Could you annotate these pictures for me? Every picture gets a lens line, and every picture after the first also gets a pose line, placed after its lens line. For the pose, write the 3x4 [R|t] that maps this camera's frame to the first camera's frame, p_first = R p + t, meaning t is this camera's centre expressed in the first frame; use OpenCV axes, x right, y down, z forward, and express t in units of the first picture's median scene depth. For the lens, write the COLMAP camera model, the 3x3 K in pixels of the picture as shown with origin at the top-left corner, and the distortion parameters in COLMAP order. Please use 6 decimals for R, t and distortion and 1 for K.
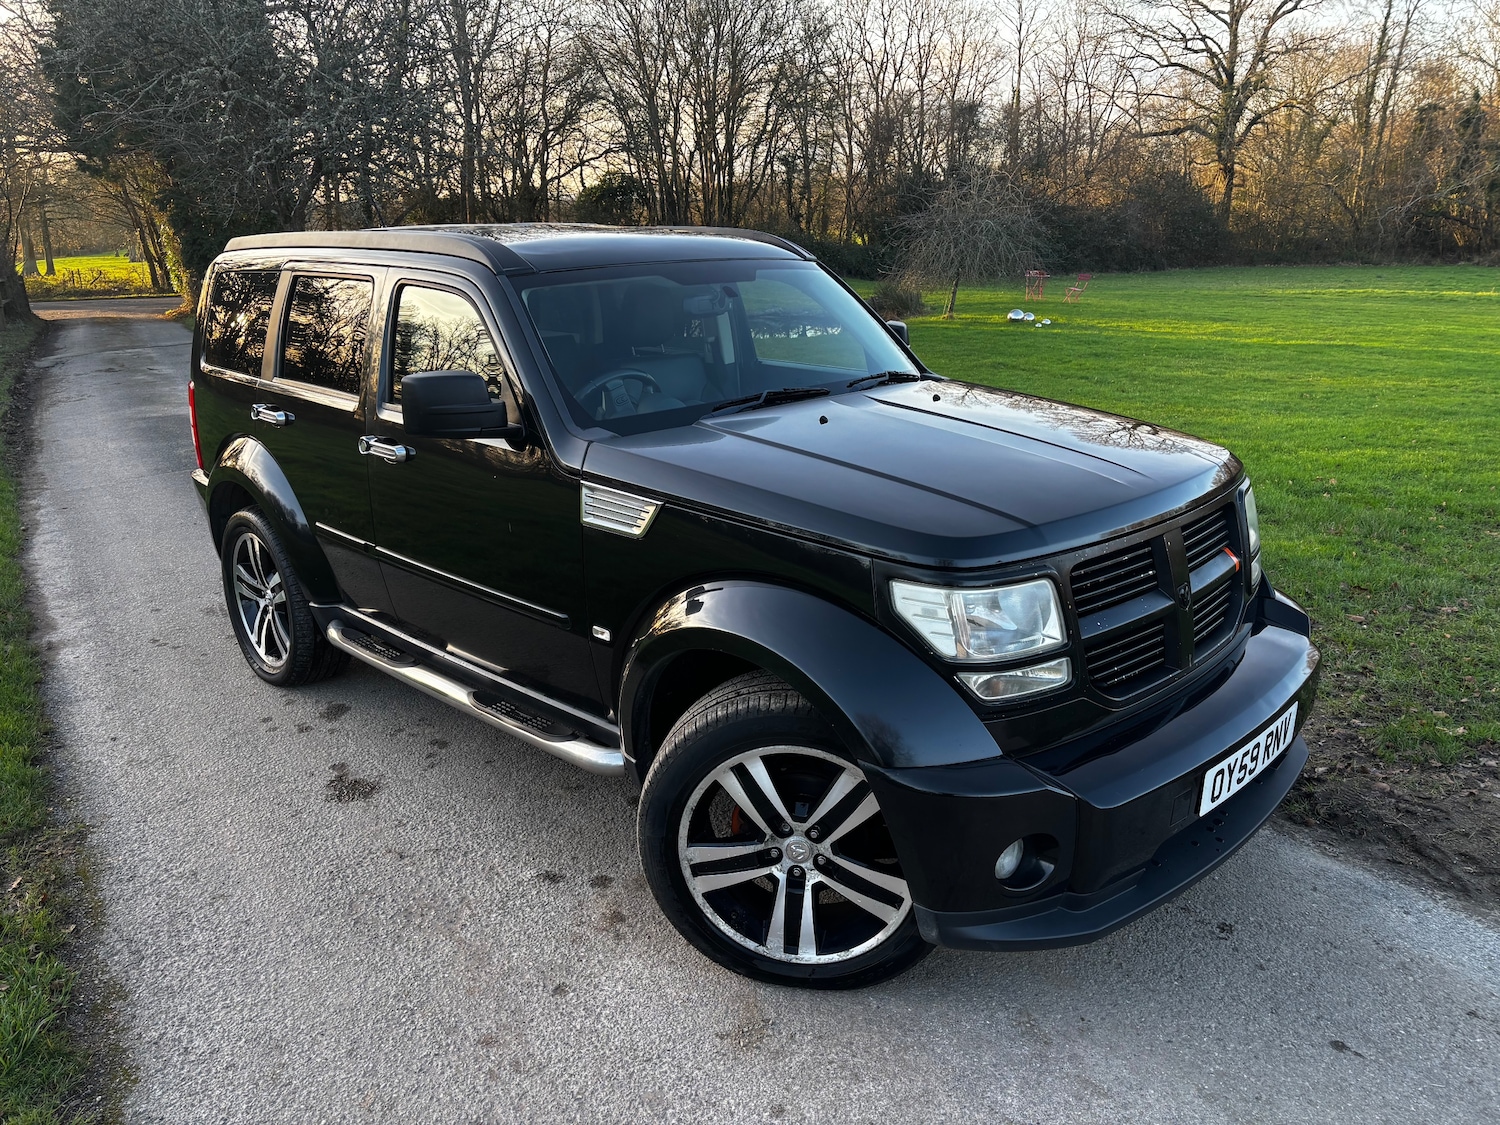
lens RADIAL K [[1112.7, 0, 731.4], [0, 1112.7, 546.6], [0, 0, 1]] dist [0.059747, -0.061110]
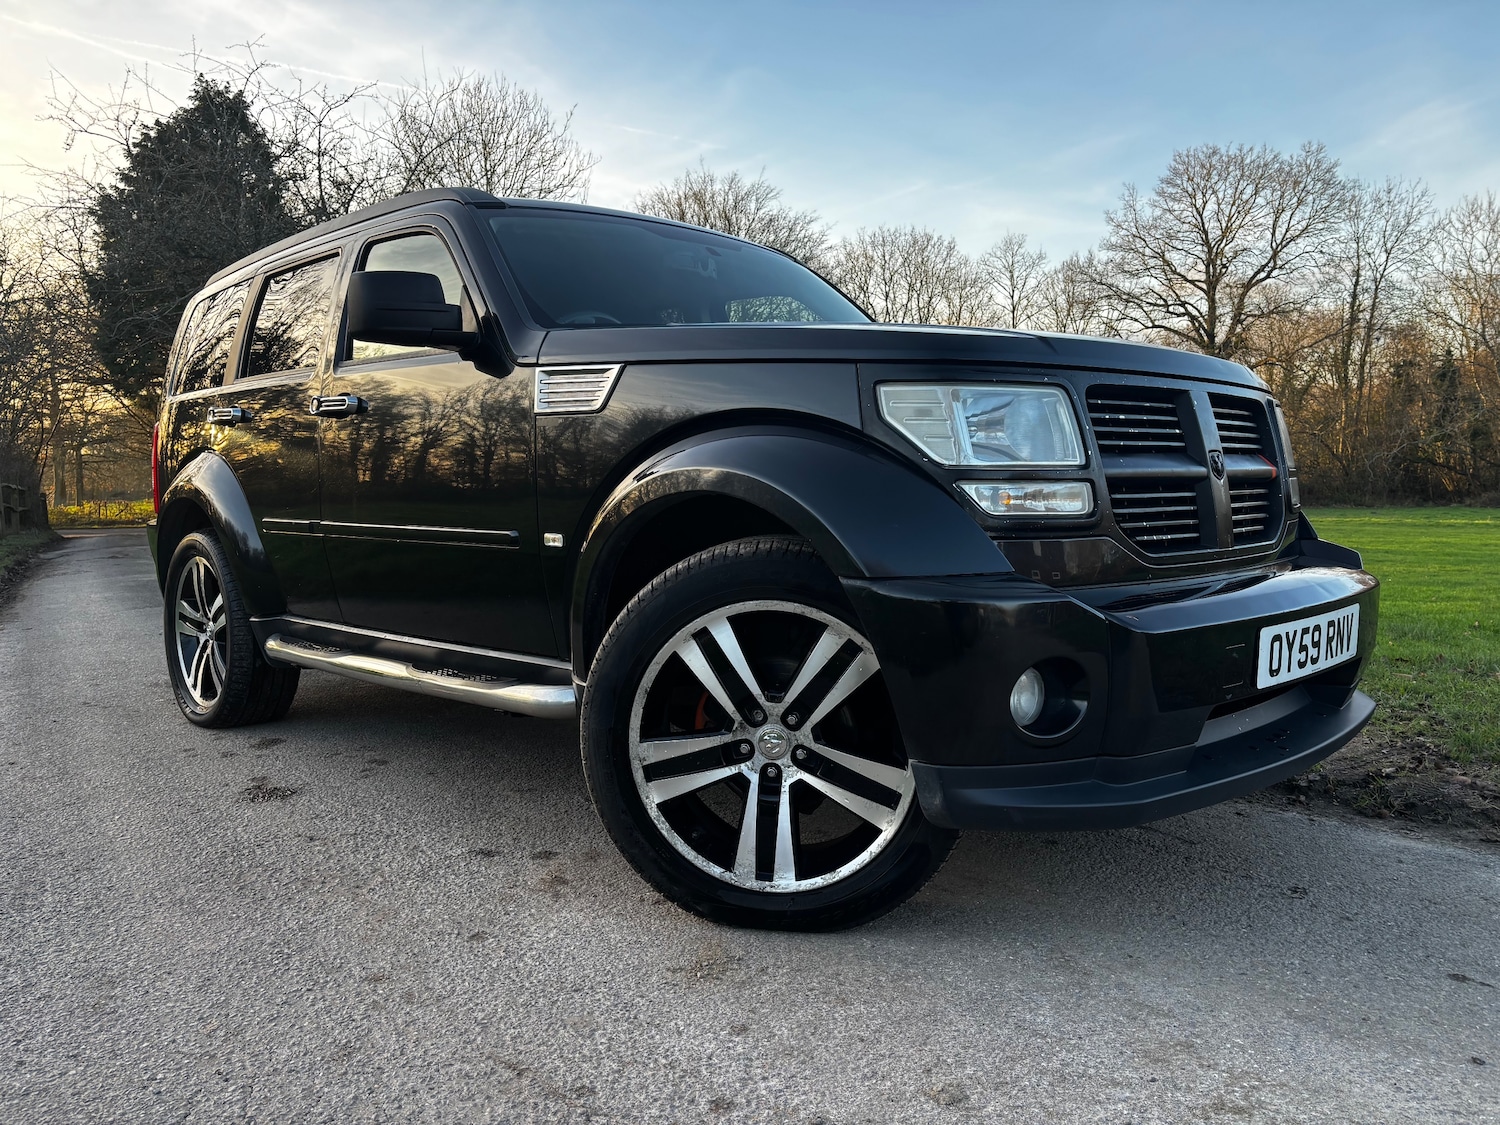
lens RADIAL K [[1112.7, 0, 741.4], [0, 1112.7, 557.1], [0, 0, 1]] dist [0.059747, -0.061110]
pose [[0.999957, 0.009209, -0.001056, 0.032836], [-0.009227, 0.978136, -0.207763, 0.281860], [-0.000880, 0.207764, 0.978179, 0.150951]]
